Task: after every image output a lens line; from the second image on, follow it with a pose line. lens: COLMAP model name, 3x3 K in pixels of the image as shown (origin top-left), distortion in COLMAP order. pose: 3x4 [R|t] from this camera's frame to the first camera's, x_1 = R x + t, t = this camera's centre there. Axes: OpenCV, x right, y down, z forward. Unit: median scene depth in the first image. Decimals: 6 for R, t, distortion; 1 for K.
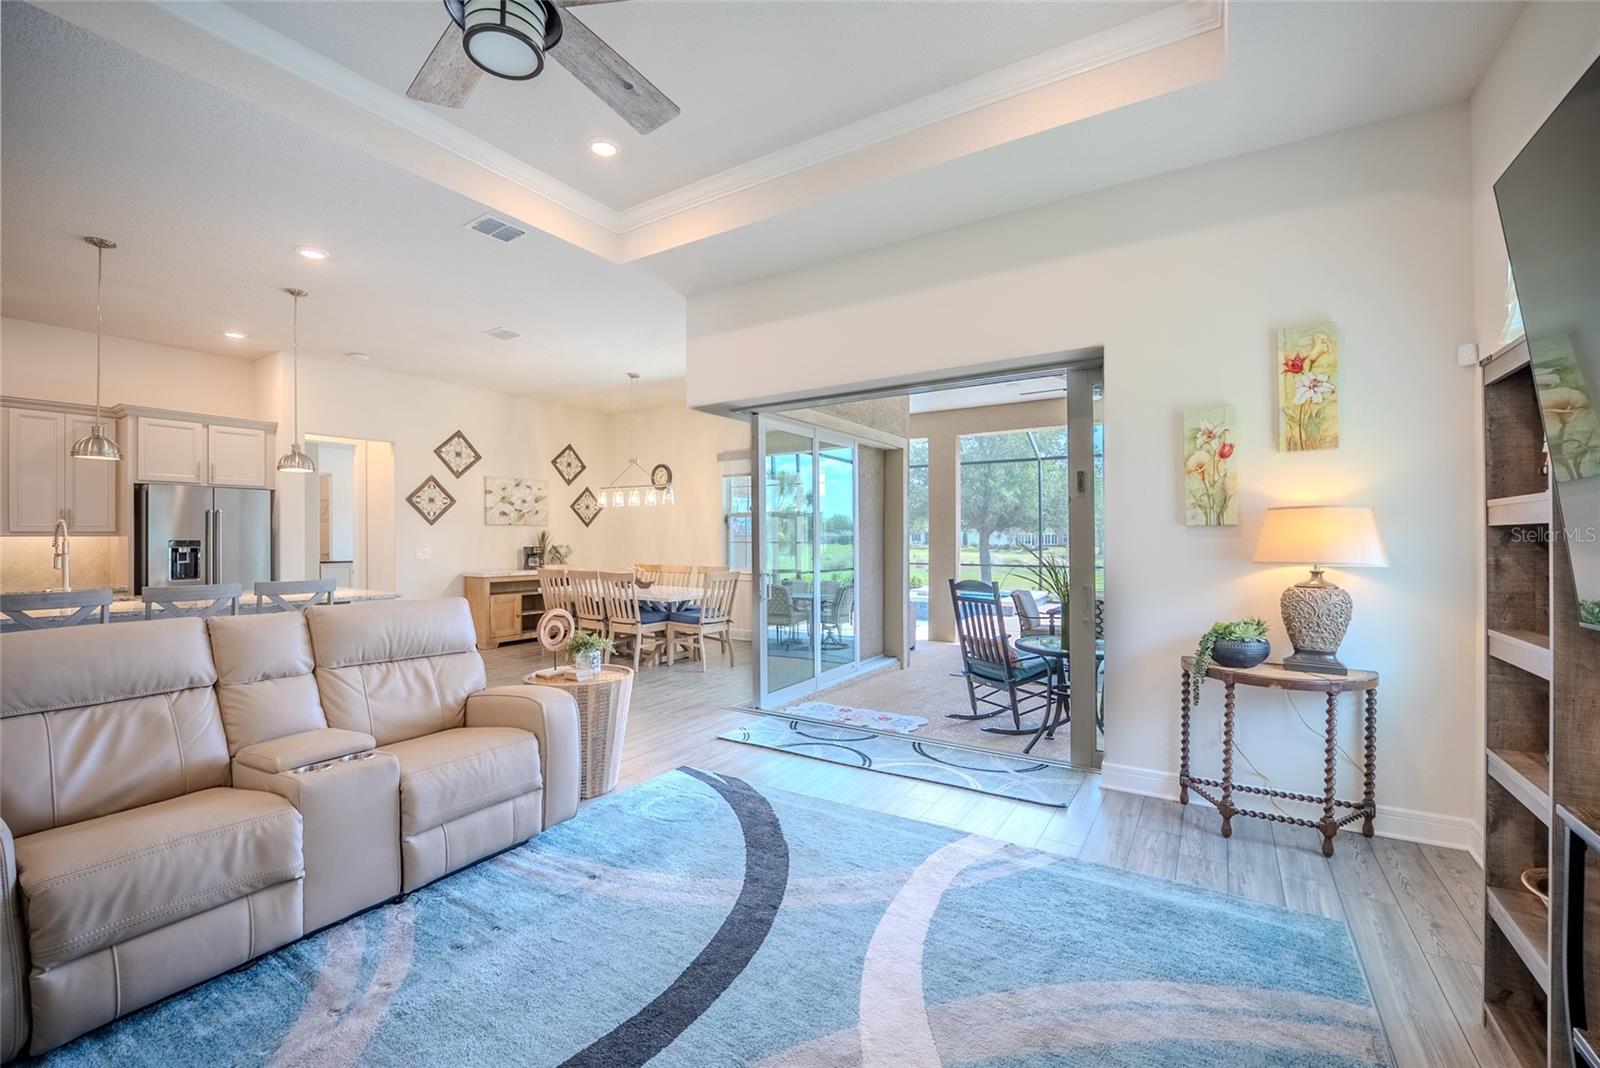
lens RADIAL K [[659.1, 0, 800.1], [0, 659.1, 538.3], [0, 0, 1]] dist [-0.029702, 0.003844]
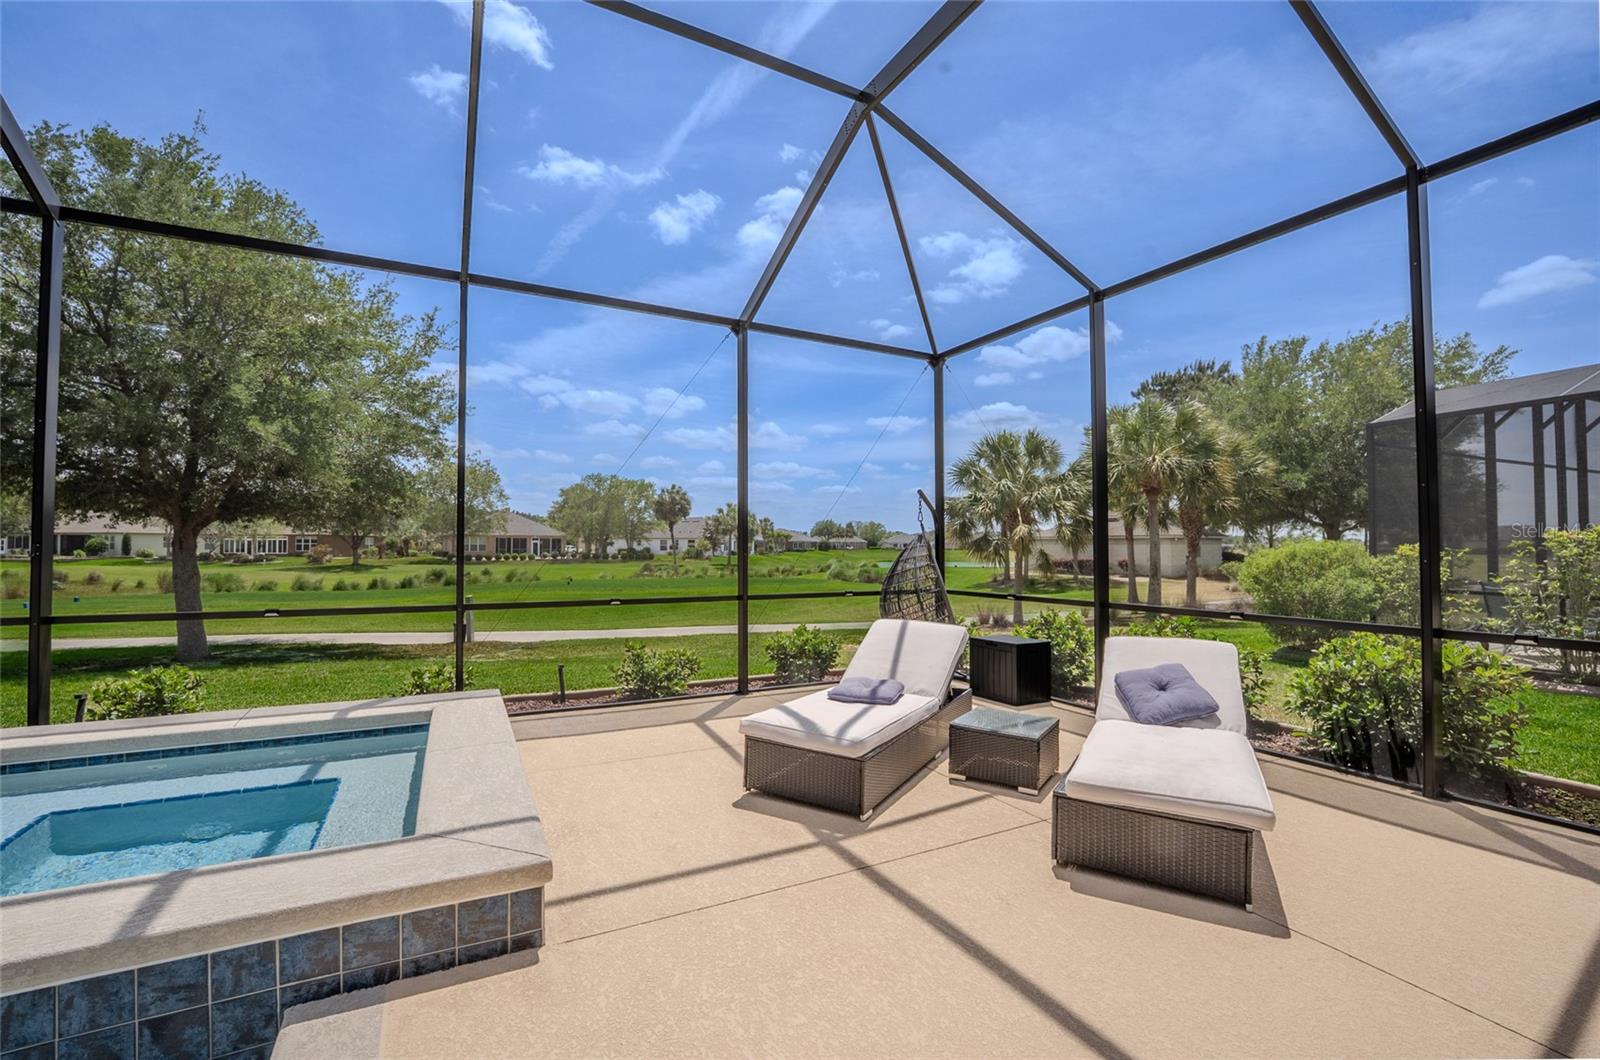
lens RADIAL K [[649.2, 0, 791.0], [0, 649.2, 532.7], [0, 0, 1]] dist [-0.025008, 0.000173]
pose [[0.491475, 0.021731, 0.870620, 0.504129], [-0.001524, 0.999709, -0.024093, 0.038495], [-0.870890, 0.010514, 0.491365, 2.029906]]
